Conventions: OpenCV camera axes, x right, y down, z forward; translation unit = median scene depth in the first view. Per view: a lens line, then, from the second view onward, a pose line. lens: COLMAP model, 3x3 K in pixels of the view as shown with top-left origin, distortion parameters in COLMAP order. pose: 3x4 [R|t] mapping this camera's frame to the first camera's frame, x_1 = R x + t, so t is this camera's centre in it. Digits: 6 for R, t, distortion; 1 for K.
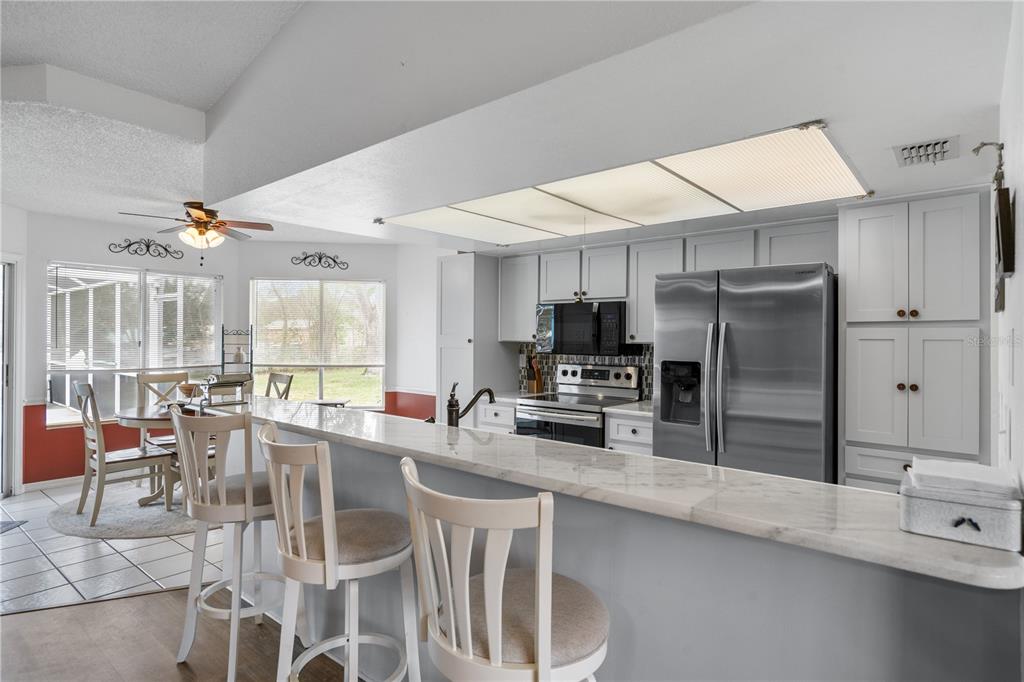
lens RADIAL K [[551.8, 0, 512.0], [0, 551.8, 341.0], [0, 0, 1]] dist [-0.000900, -0.001222]
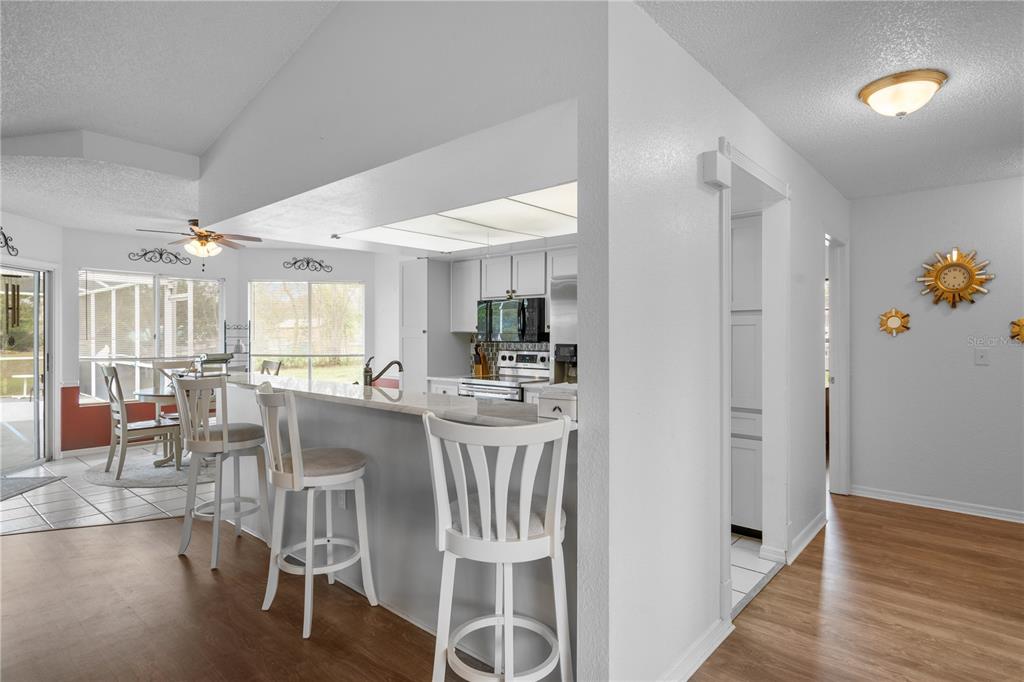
lens RADIAL K [[551.8, 0, 512.0], [0, 551.8, 341.0], [0, 0, 1]] dist [-0.000900, -0.001222]
pose [[0.999668, -0.005767, -0.025108, 0.148471], [0.005883, 0.999972, 0.004542, 0.016244], [0.025081, -0.004688, 0.999674, -0.202184]]
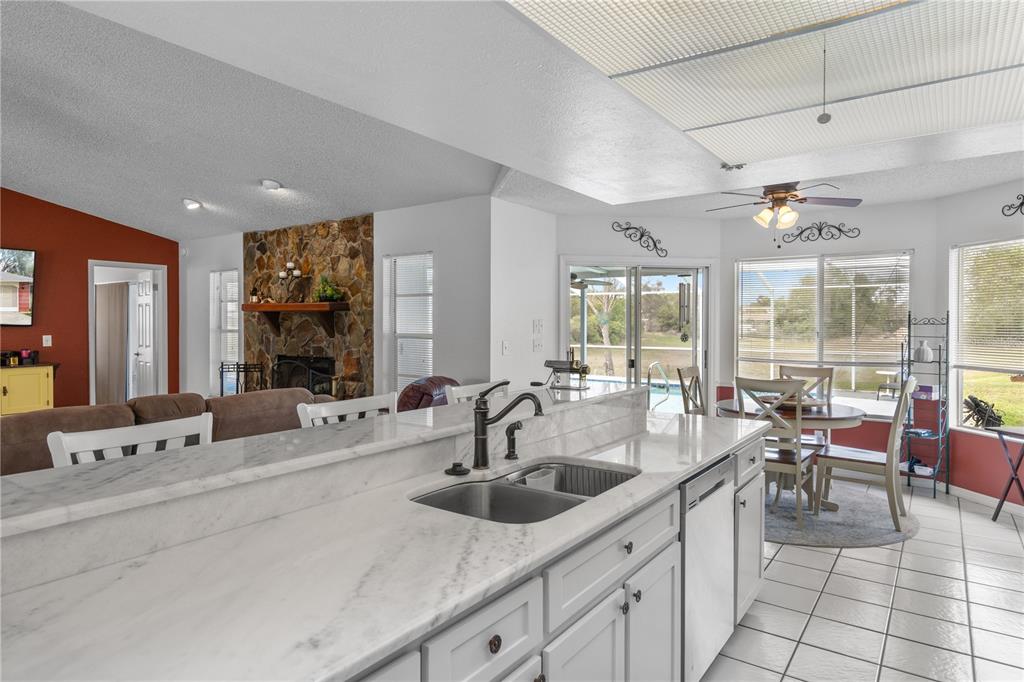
lens RADIAL K [[604.7, 0, 512.4], [0, 604.7, 324.6], [0, 0, 1]] dist [0.003840, 0.000167]
pose [[0.073017, -0.010138, -0.997279, 0.384550], [-0.007003, 0.999918, -0.010678, 0.003708], [0.997306, 0.007764, 0.072940, 0.482869]]
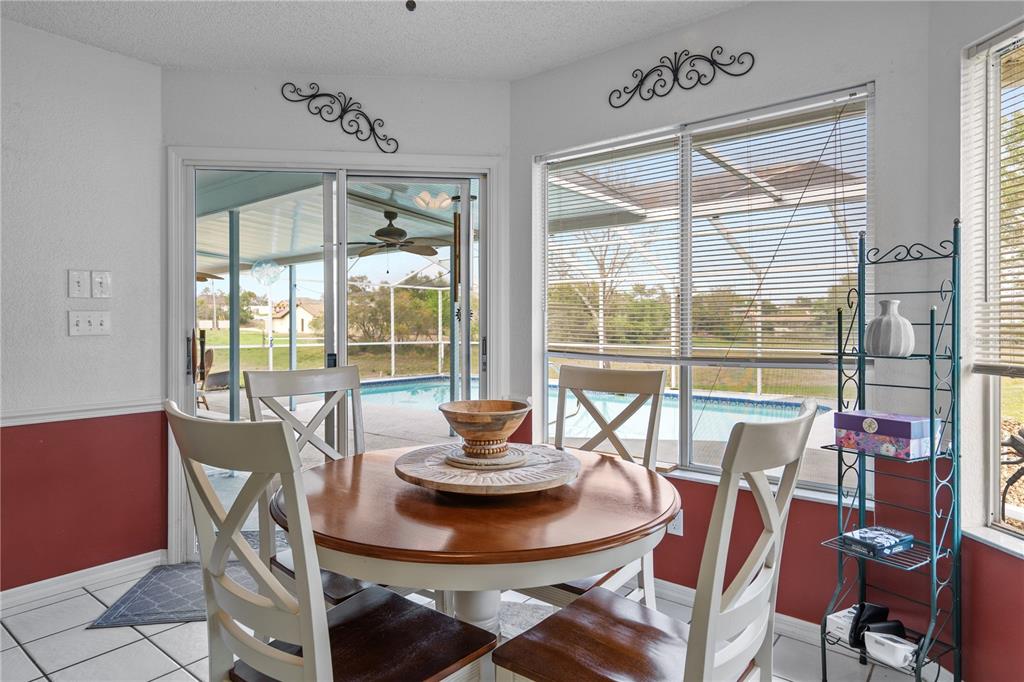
lens RADIAL K [[604.7, 0, 512.4], [0, 604.7, 324.6], [0, 0, 1]] dist [0.003840, 0.000167]
pose [[0.017715, -0.014614, -0.999736, -0.232963], [-0.004103, 0.999884, -0.014689, 0.039283], [0.999835, 0.004362, 0.017652, 1.029240]]
